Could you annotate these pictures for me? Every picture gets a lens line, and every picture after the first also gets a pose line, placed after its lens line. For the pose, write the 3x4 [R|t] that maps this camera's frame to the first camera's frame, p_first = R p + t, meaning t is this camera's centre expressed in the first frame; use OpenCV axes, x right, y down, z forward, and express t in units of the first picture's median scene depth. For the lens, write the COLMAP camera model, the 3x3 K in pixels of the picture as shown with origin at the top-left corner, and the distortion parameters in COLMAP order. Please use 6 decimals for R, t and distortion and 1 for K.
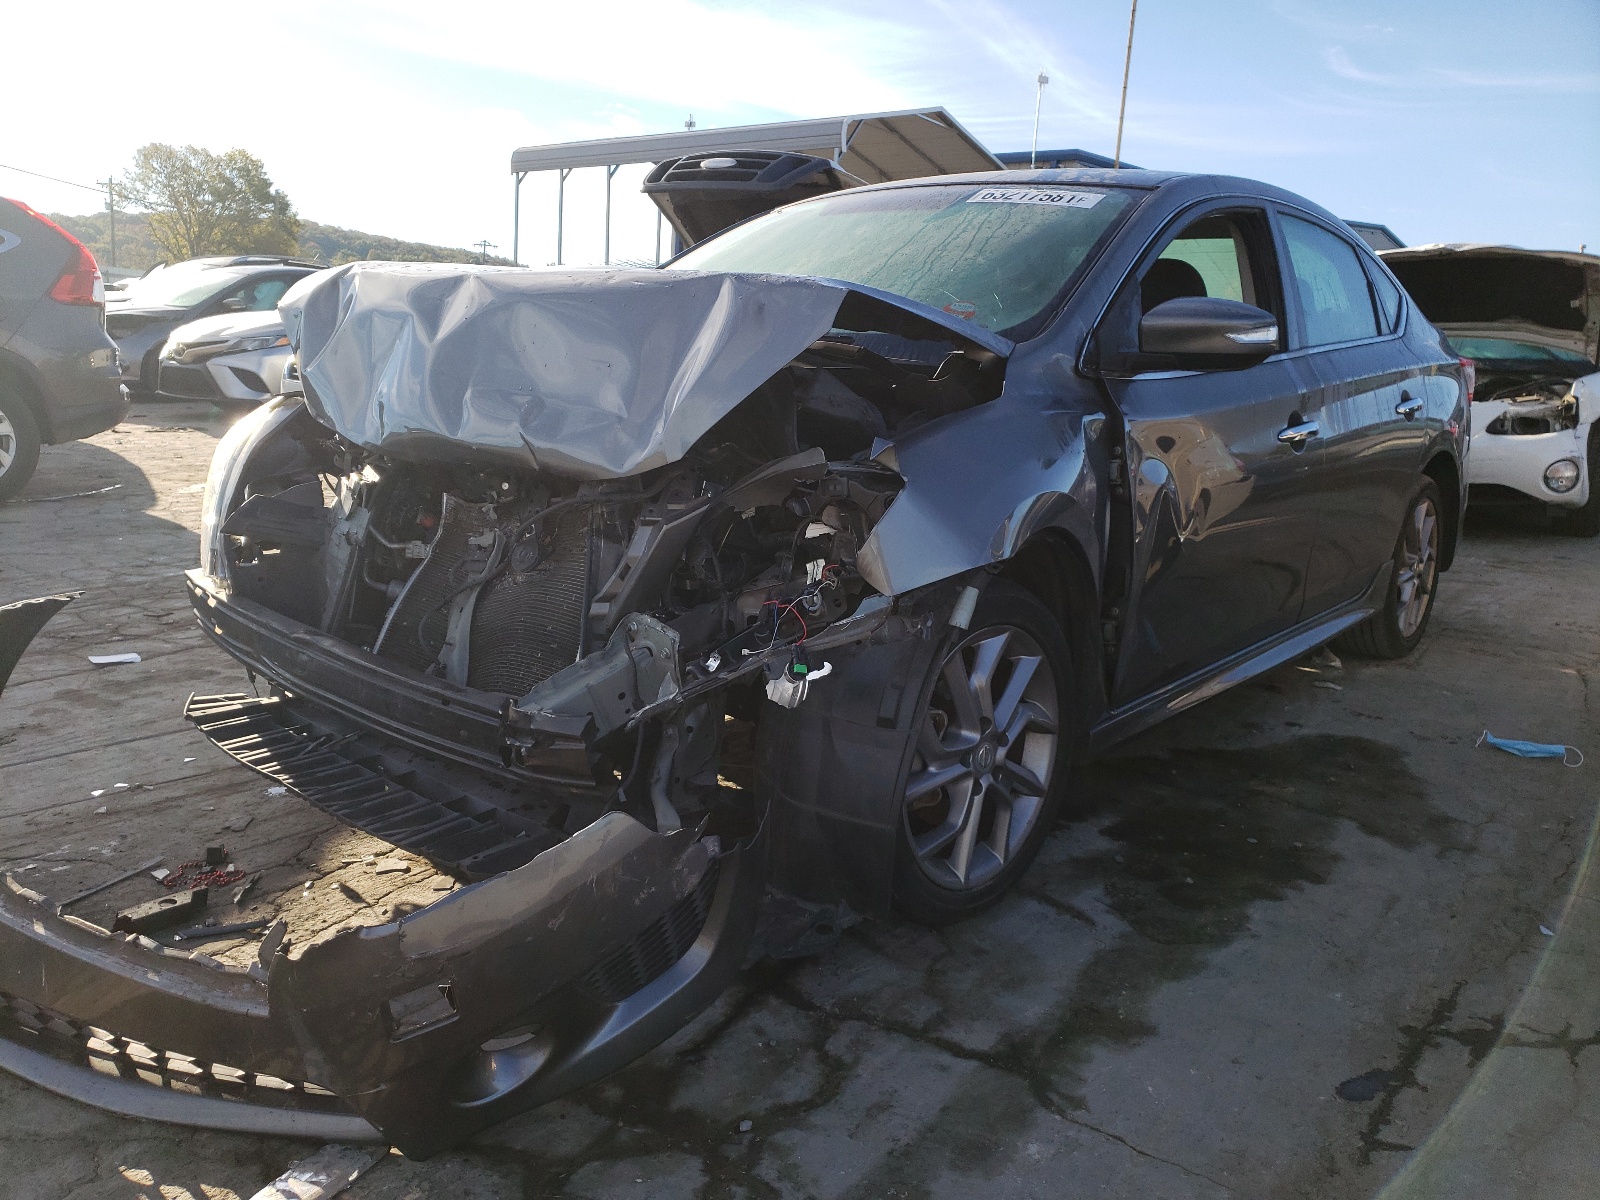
lens RADIAL K [[1245.5, 0, 736.7], [0, 1245.5, 600.8], [0, 0, 1]] dist [0.001399, 0.010593]
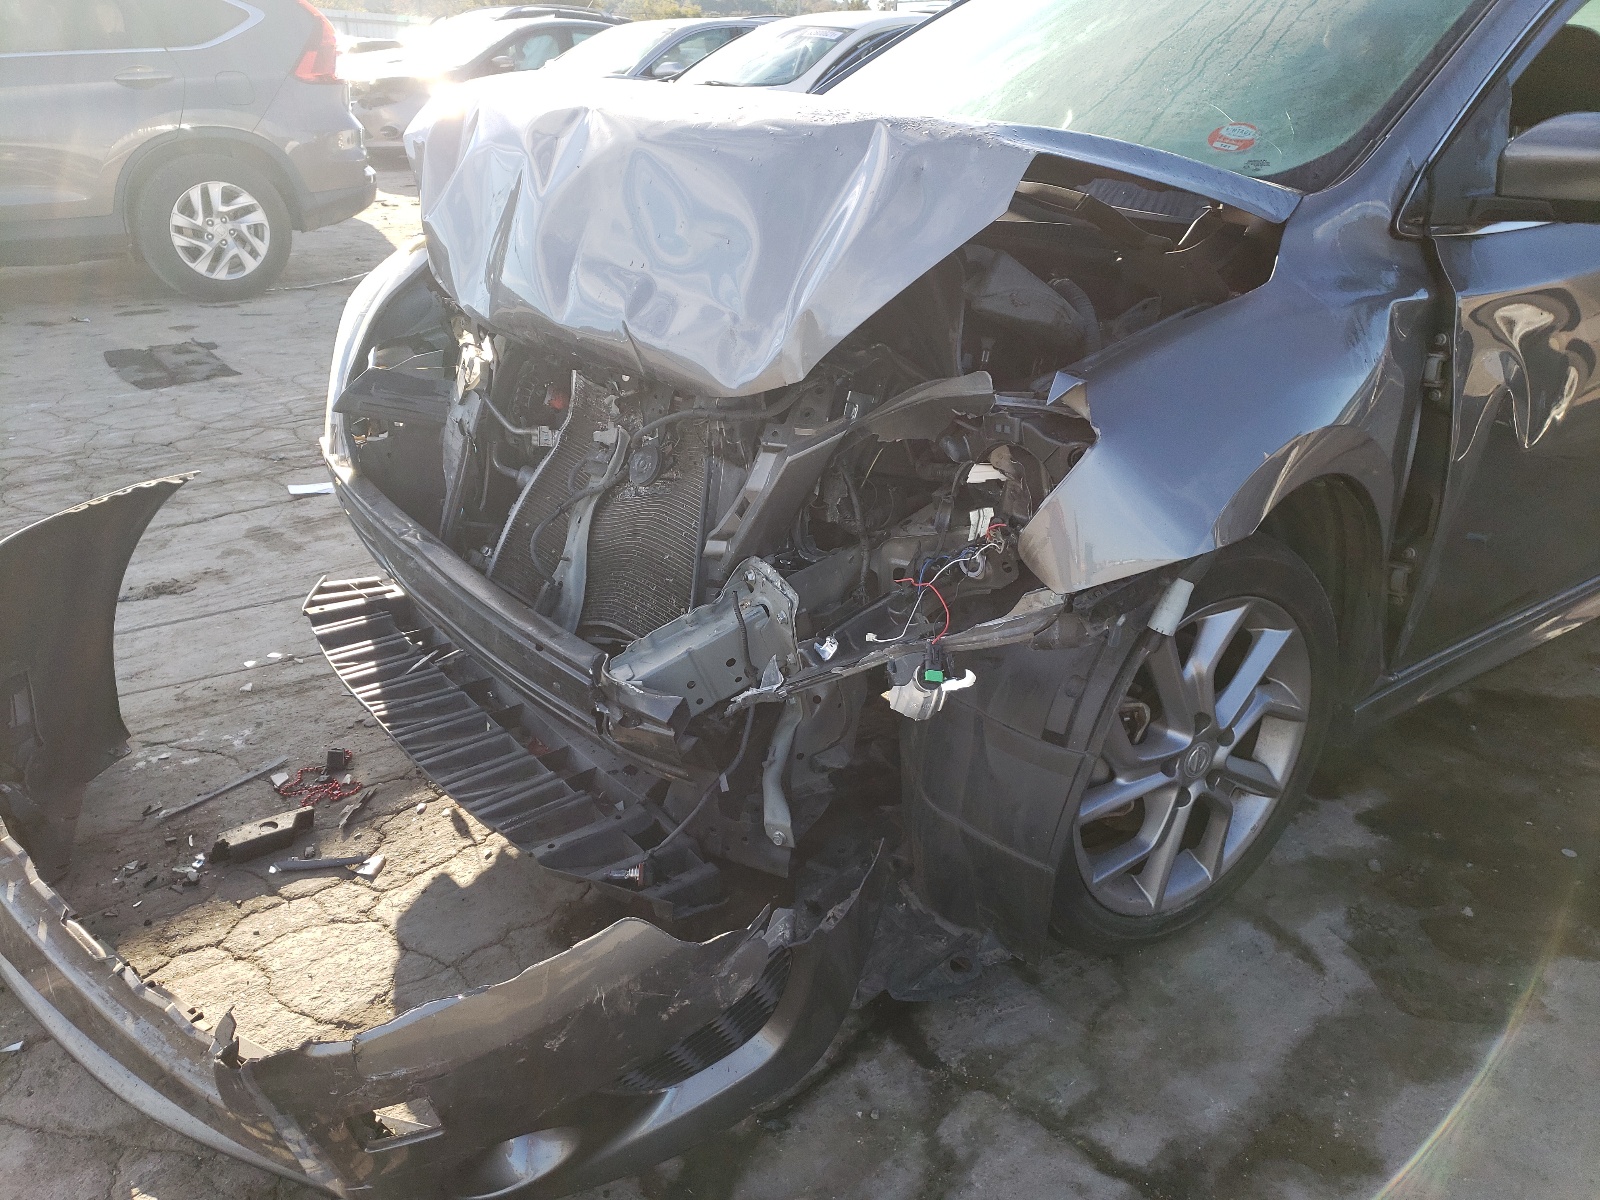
lens RADIAL K [[1245.5, 0, 736.7], [0, 1245.5, 600.8], [0, 0, 1]] dist [0.001399, 0.010593]
pose [[0.975079, 0.064790, -0.212186, 0.077906], [-0.023554, 0.981234, 0.191375, -0.114365], [0.220604, -0.181608, 0.958307, 0.206781]]
